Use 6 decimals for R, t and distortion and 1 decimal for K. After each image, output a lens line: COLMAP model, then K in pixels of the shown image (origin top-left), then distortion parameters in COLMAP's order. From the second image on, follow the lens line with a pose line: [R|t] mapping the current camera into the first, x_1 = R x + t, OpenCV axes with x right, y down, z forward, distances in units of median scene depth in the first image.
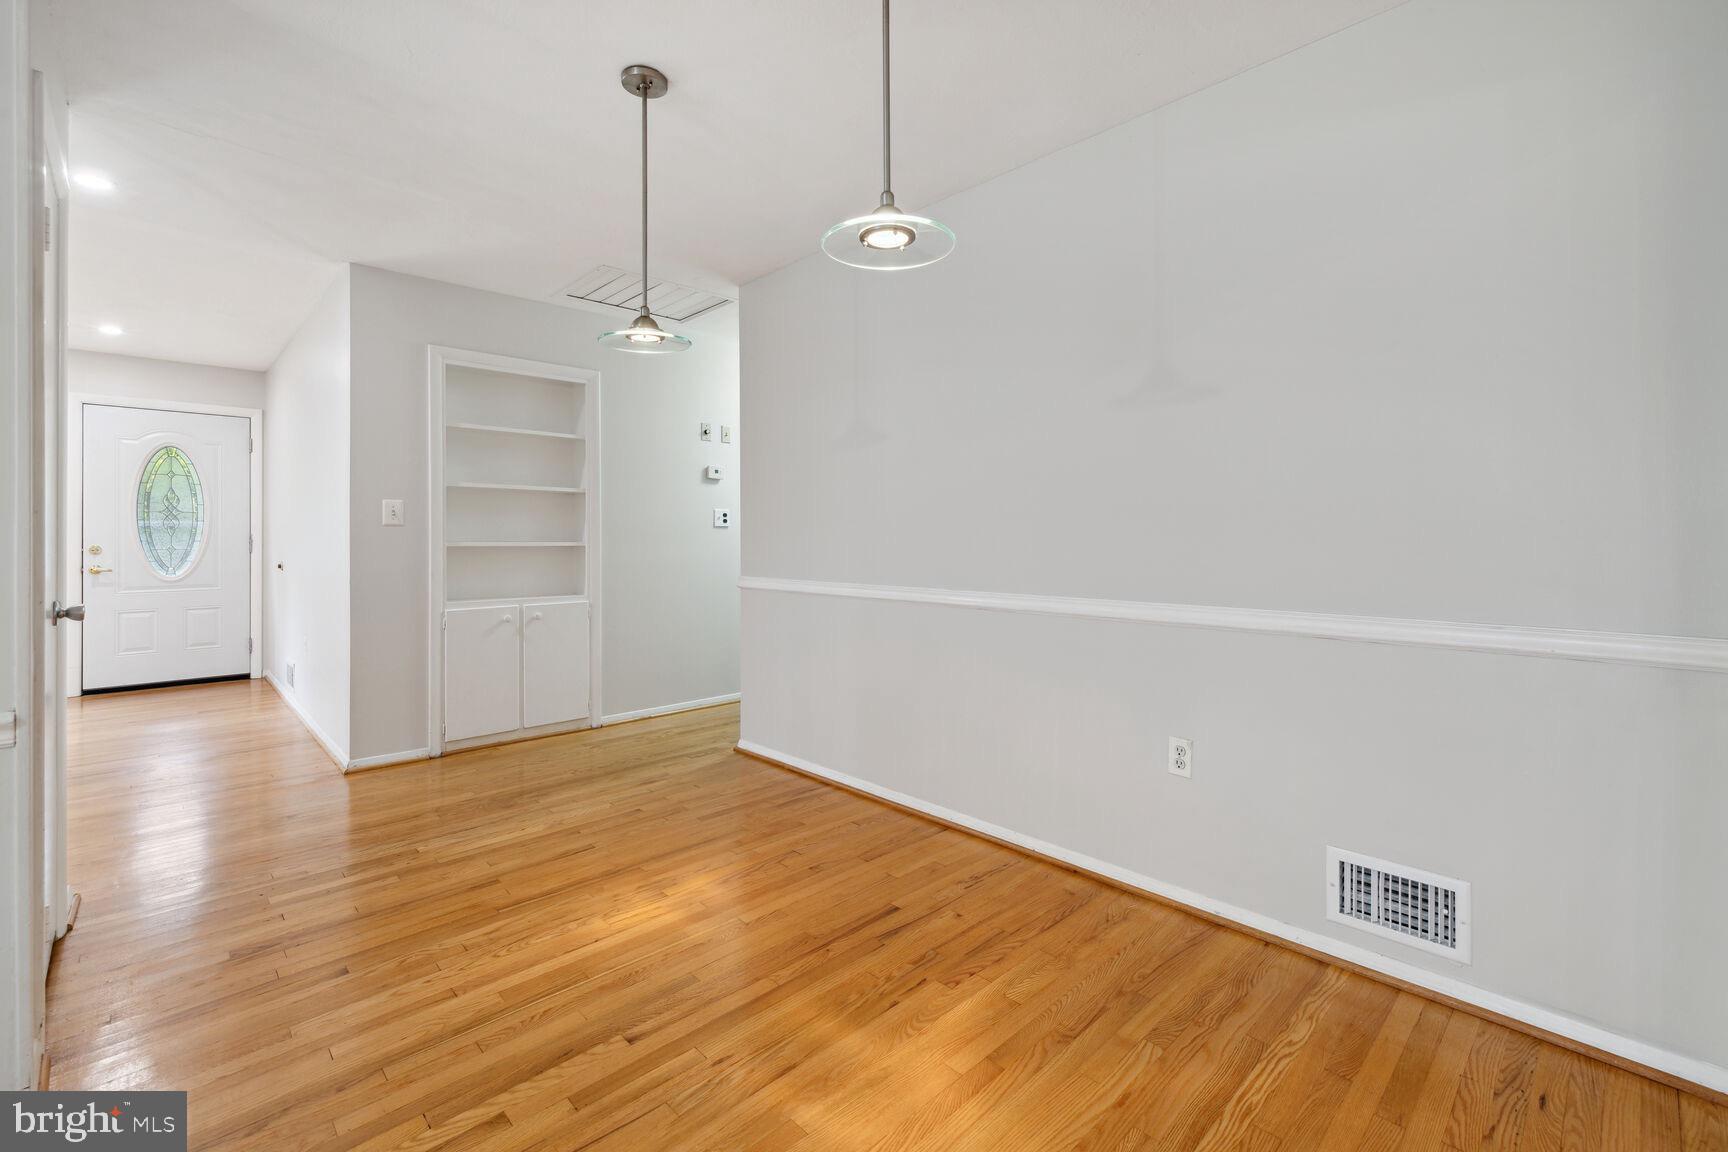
lens RADIAL K [[744.4, 0, 871.2], [0, 744.4, 531.8], [0, 0, 1]] dist [0.000640, -0.000917]
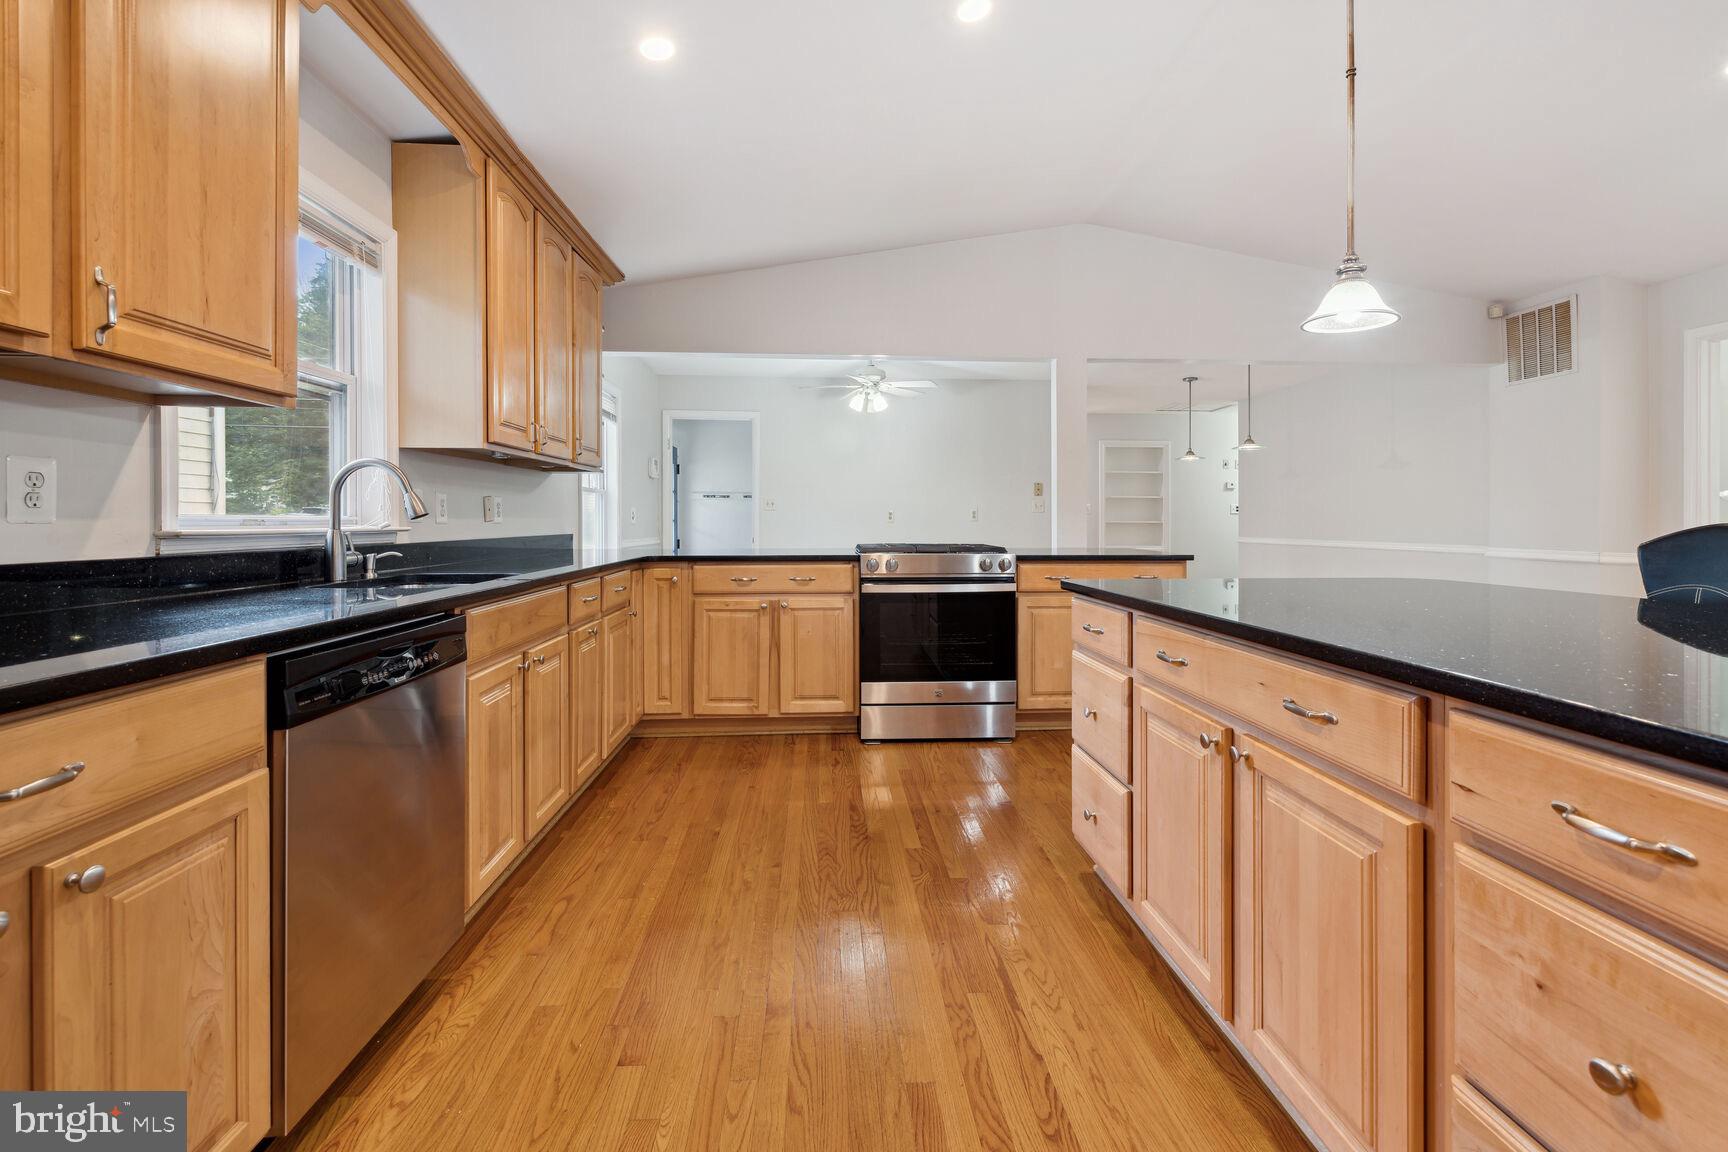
lens RADIAL K [[744.4, 0, 864.5], [0, 744.4, 528.4], [0, 0, 1]] dist [0.000640, -0.000917]
pose [[0.753615, 0.007959, -0.657268, 0.312874], [0.000975, 0.999912, 0.013226, 0.003959], [0.657315, -0.010608, 0.753541, -0.978729]]
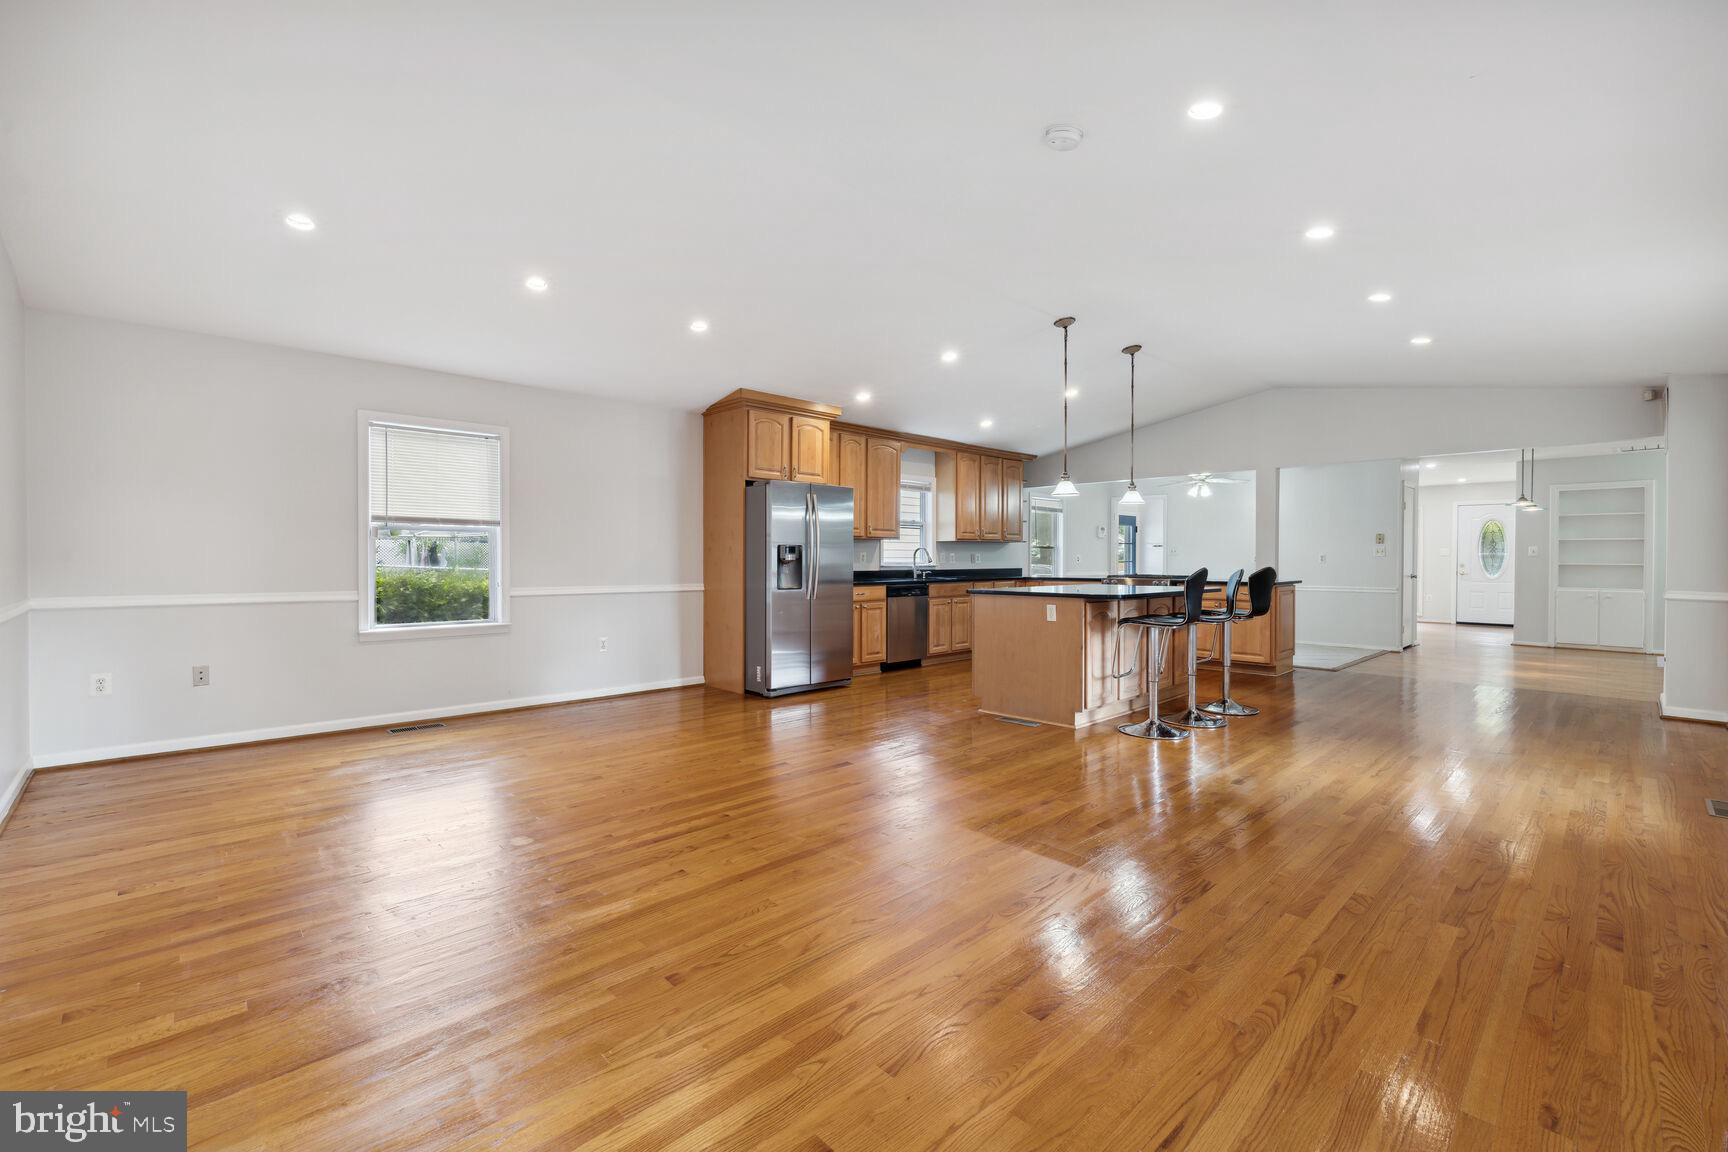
lens RADIAL K [[744.4, 0, 846.7], [0, 744.4, 570.8], [0, 0, 1]] dist [0.000640, -0.000917]
pose [[-0.019784, 0.018479, -0.999634, 1.448083], [0.002823, 0.999826, 0.018426, -0.008687], [0.999800, -0.002458, -0.019832, -0.976602]]
